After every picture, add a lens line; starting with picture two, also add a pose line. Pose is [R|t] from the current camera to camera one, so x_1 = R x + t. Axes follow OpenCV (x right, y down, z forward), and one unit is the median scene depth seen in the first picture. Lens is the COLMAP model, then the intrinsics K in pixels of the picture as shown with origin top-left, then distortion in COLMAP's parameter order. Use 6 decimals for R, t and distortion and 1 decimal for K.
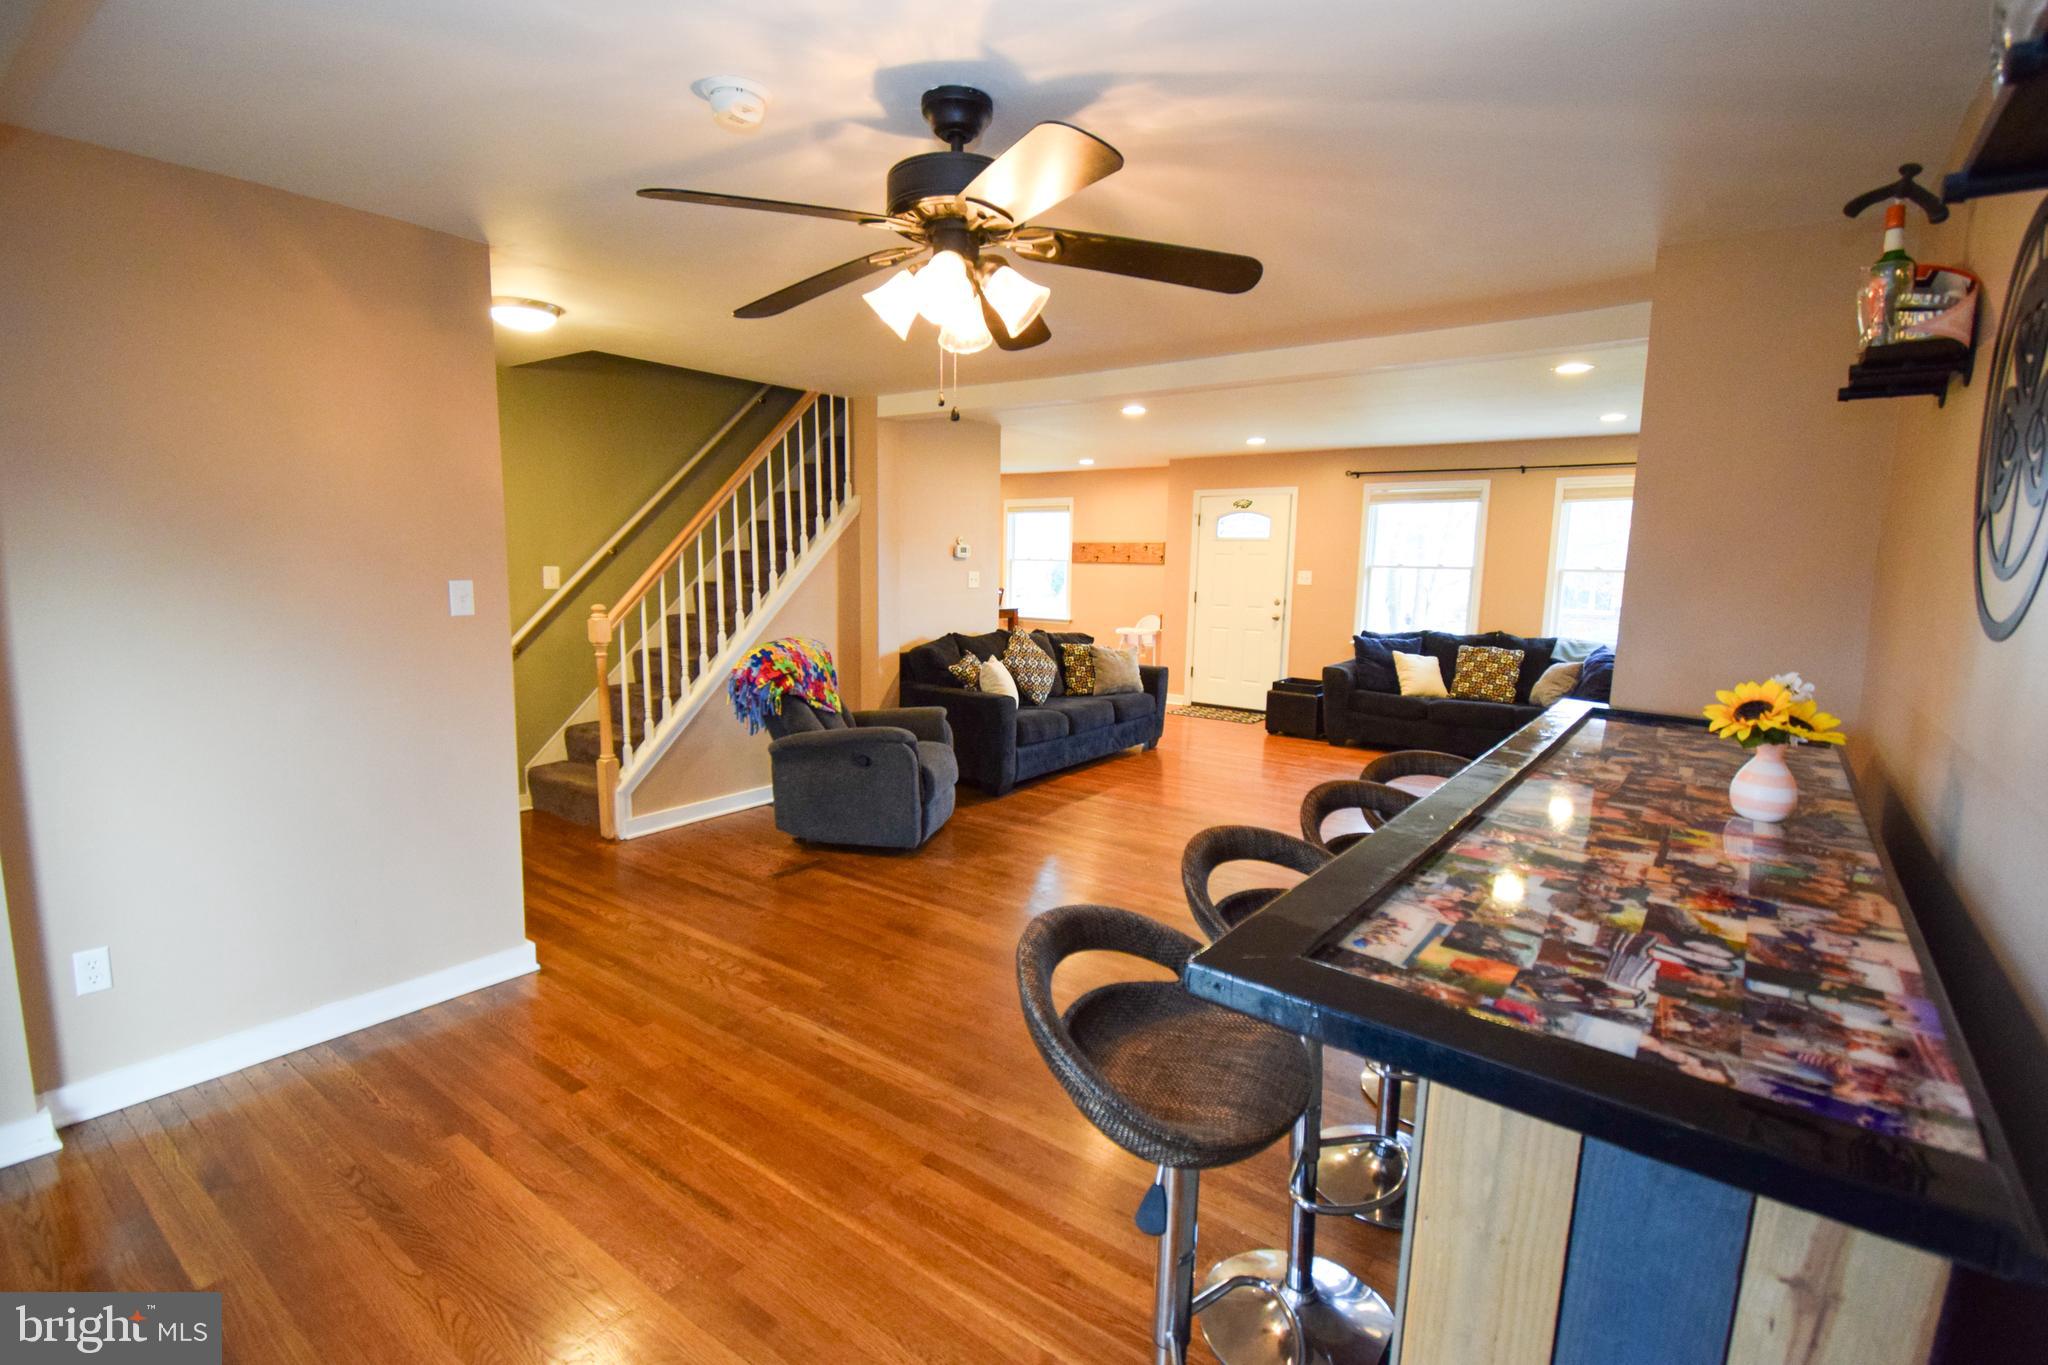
lens RADIAL K [[905.2, 0, 968.9], [0, 905.2, 710.3], [0, 0, 1]] dist [0.001582, -0.012343]
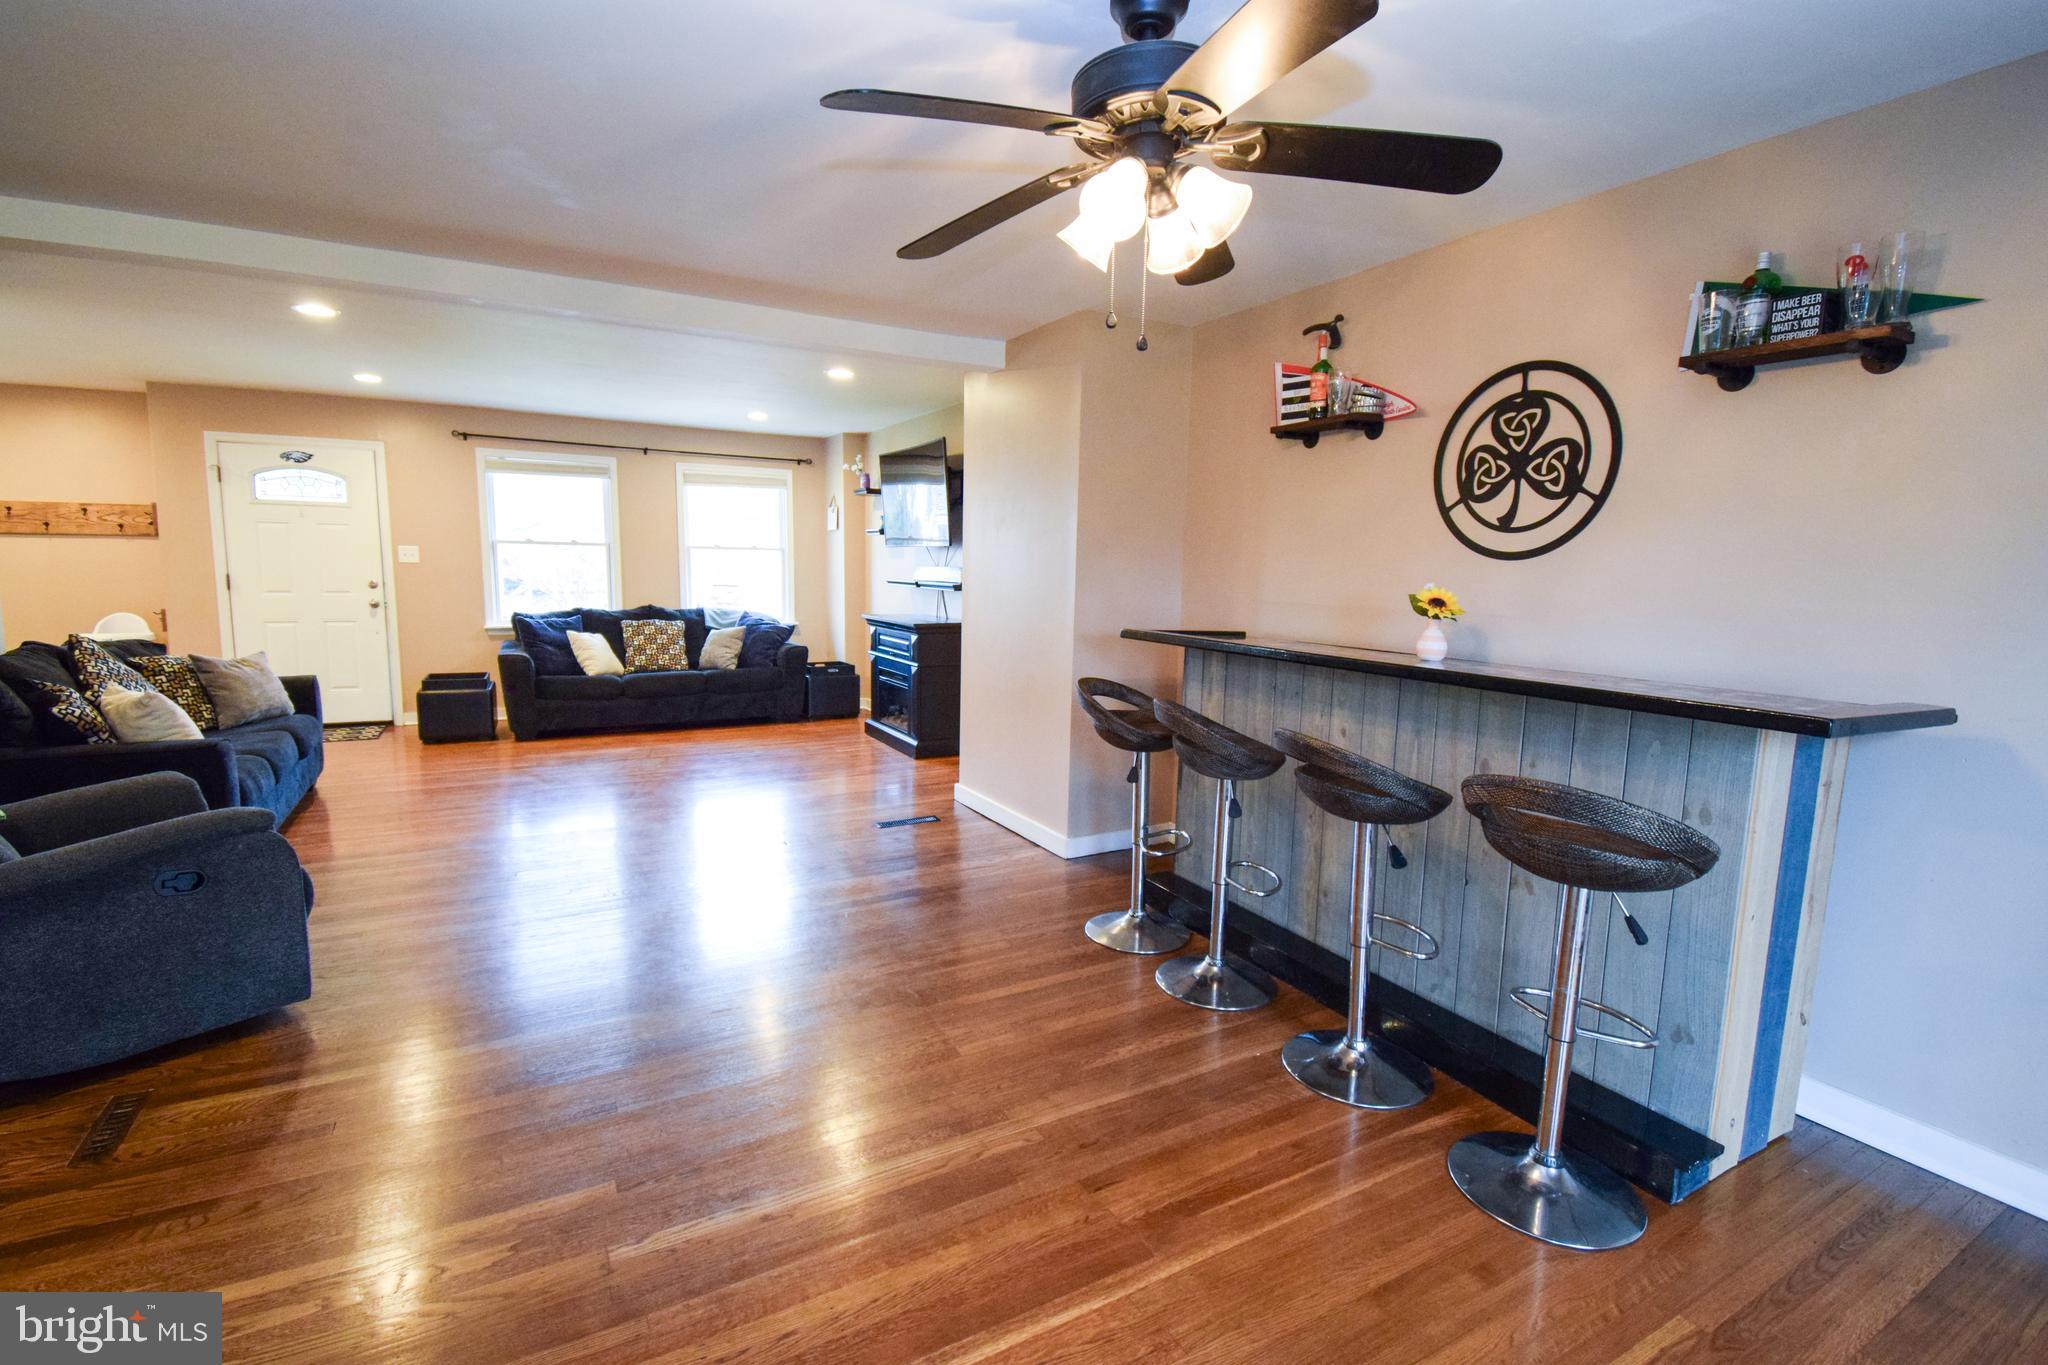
lens RADIAL K [[905.2, 0, 1048.4], [0, 905.2, 711.0], [0, 0, 1]] dist [0.001582, -0.012343]
pose [[0.365277, -0.152727, 0.918285, -0.242848], [0.136679, 0.984558, 0.109381, -0.018871], [-0.920810, 0.085556, 0.380511, 0.193009]]
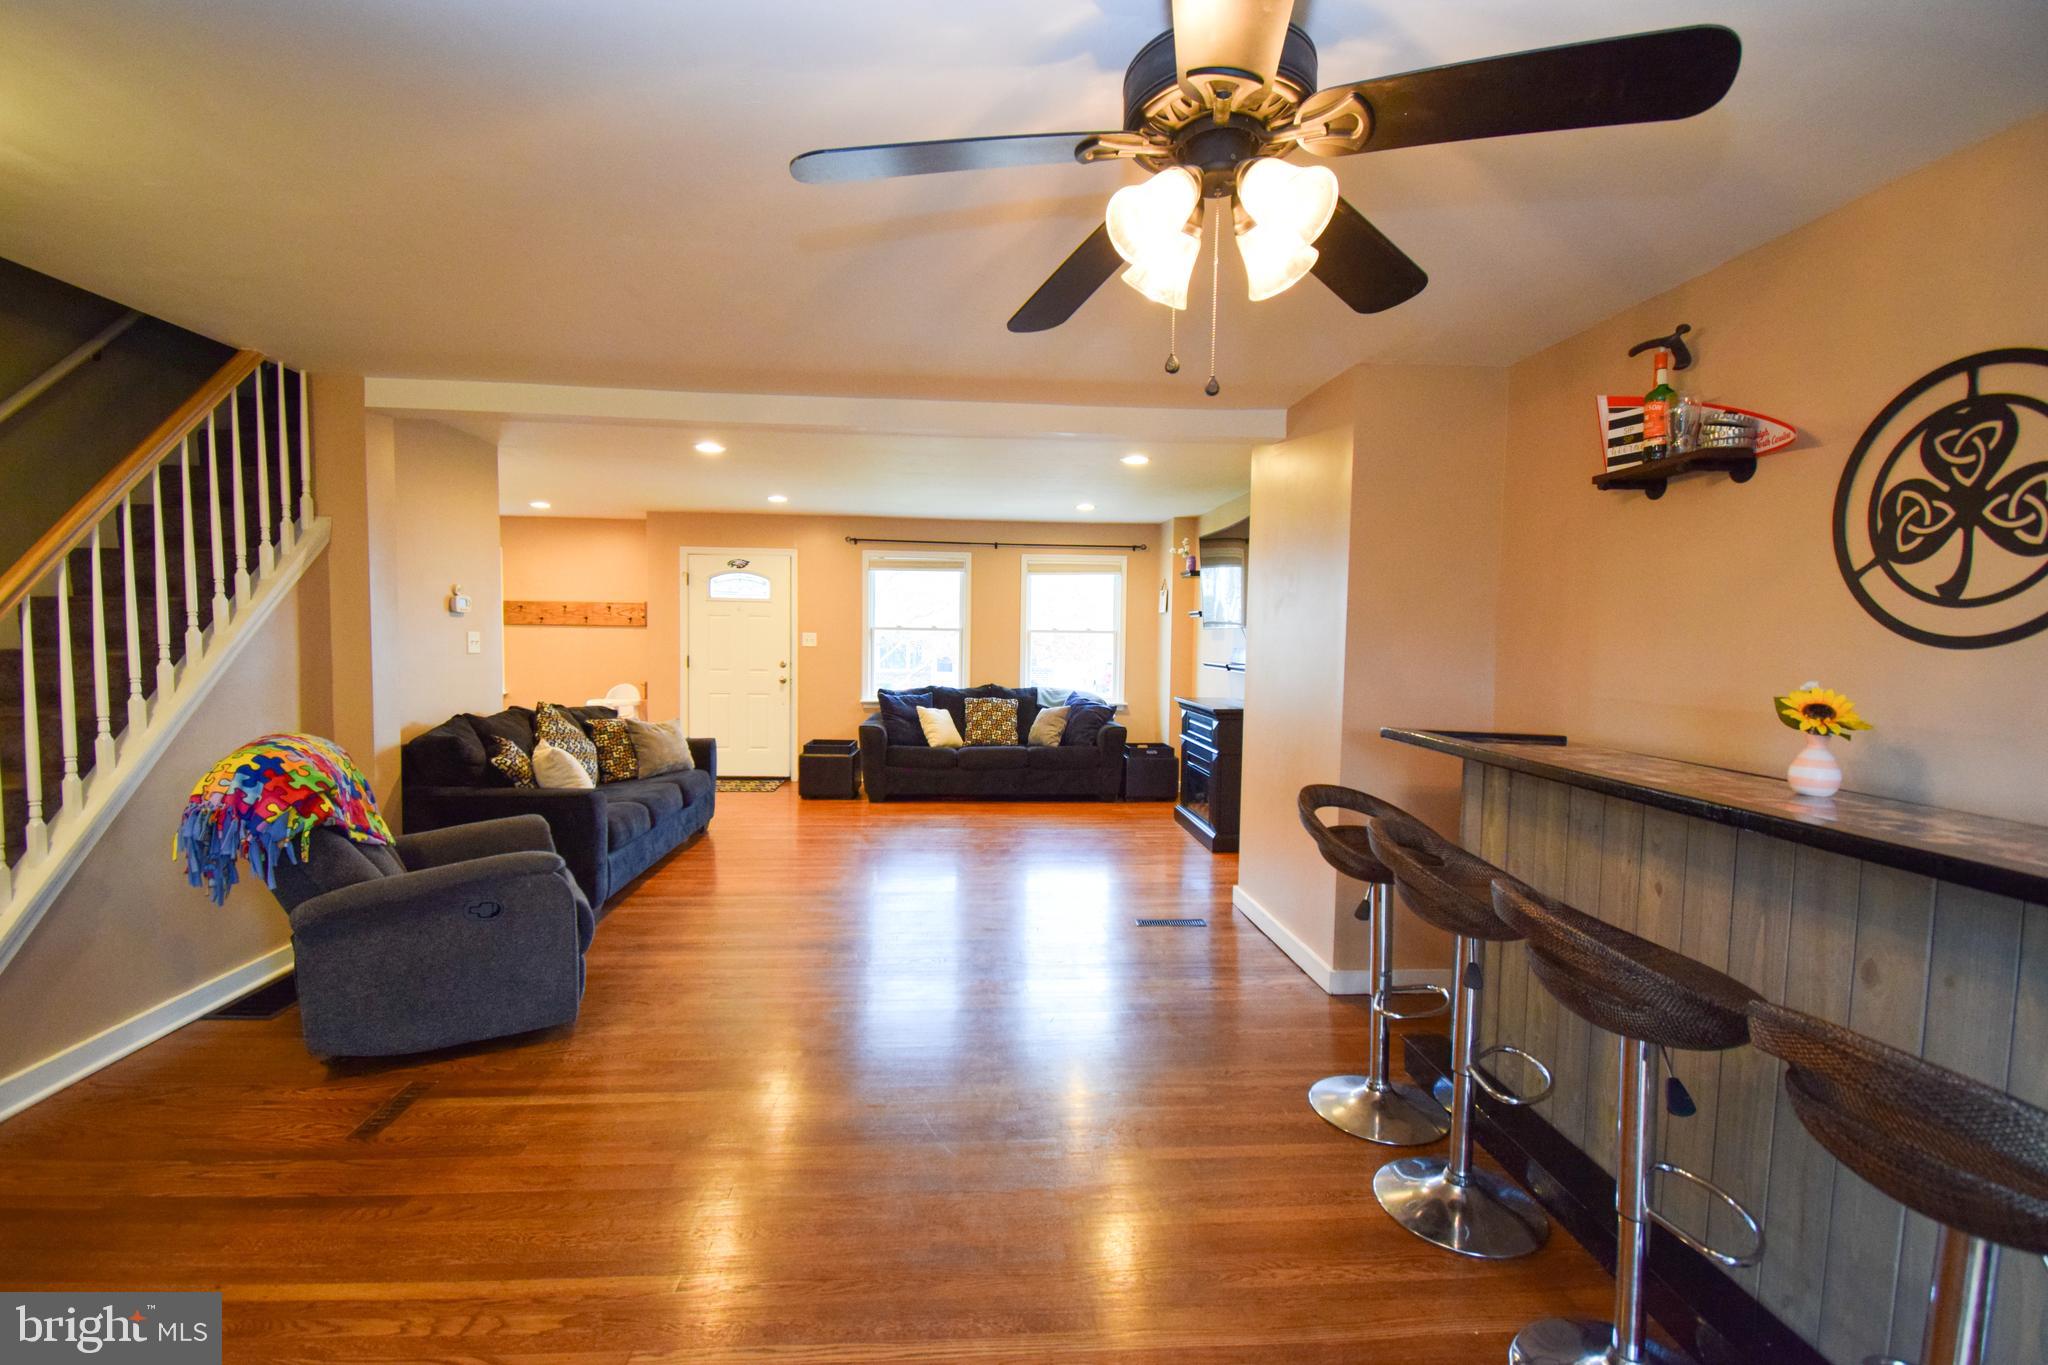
lens RADIAL K [[905.2, 0, 1028.3], [0, 905.2, 693.8], [0, 0, 1]] dist [0.001582, -0.012343]
pose [[0.733742, -0.046046, 0.677867, -0.160514], [0.106921, 0.993095, -0.048276, -0.016042], [-0.670963, 0.107901, 0.733598, 0.142152]]
